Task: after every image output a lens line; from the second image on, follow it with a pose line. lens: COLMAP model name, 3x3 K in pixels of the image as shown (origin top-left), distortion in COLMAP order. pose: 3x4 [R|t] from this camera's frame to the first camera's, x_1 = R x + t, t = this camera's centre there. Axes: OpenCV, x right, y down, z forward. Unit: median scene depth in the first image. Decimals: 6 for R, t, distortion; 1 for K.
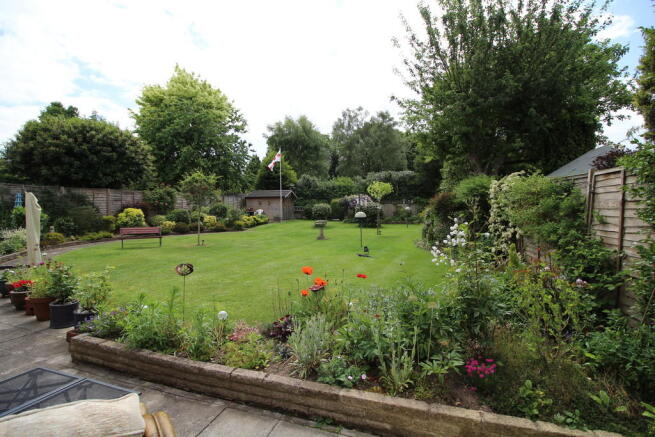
lens RADIAL K [[295.3, 0, 327.5], [0, 295.3, 218.5], [0, 0, 1]] dist [0.000254, -0.013674]
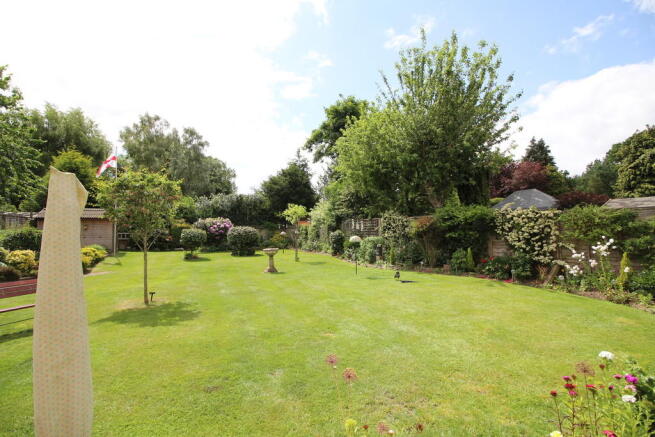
lens RADIAL K [[295.3, 0, 327.5], [0, 295.3, 218.5], [0, 0, 1]] dist [0.000254, -0.013674]
pose [[0.739760, 0.021662, 0.672522, -0.234217], [0.035615, 0.996820, -0.071283, -0.006592], [-0.671927, 0.076684, 0.736637, 0.148419]]
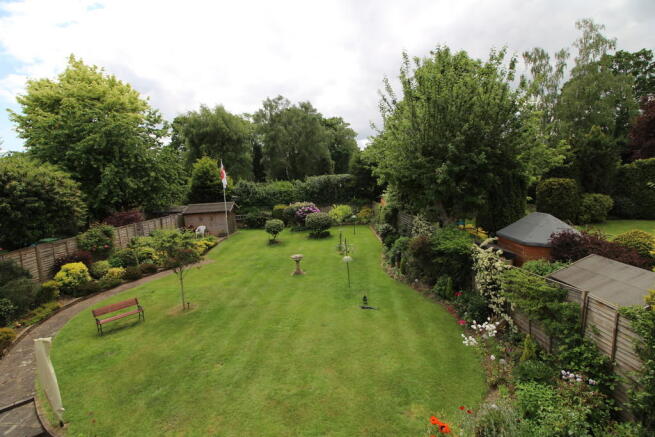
lens RADIAL K [[295.3, 0, 327.5], [0, 295.3, 218.5], [0, 0, 1]] dist [0.000254, -0.013674]
pose [[0.957941, -0.080339, 0.275491, -0.098373], [0.060522, 0.994979, 0.079708, -0.101094], [-0.280511, -0.059682, 0.957993, -0.002304]]
